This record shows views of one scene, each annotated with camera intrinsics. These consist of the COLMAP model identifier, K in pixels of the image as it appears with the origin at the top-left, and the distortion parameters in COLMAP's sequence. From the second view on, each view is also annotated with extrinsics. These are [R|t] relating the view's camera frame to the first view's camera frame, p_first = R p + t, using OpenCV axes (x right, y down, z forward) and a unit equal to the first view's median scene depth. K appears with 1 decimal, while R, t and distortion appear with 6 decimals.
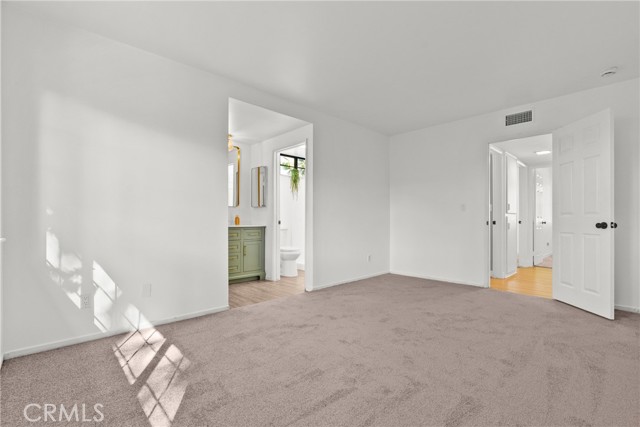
lens RADIAL K [[295.0, 0, 320.5], [0, 295.0, 213.2], [0, 0, 1]] dist [0.002860, 0.001447]
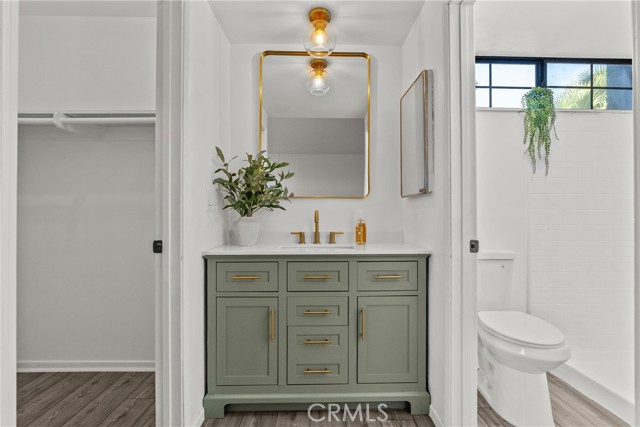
lens RADIAL K [[295.0, 0, 320.1], [0, 295.0, 213.5], [0, 0, 1]] dist [0.002860, 0.001447]
pose [[0.750660, -0.007164, -0.660650, -0.059997], [0.004656, 0.999974, -0.005554, 0.000253], [0.660672, 0.001093, 0.750674, 0.672001]]
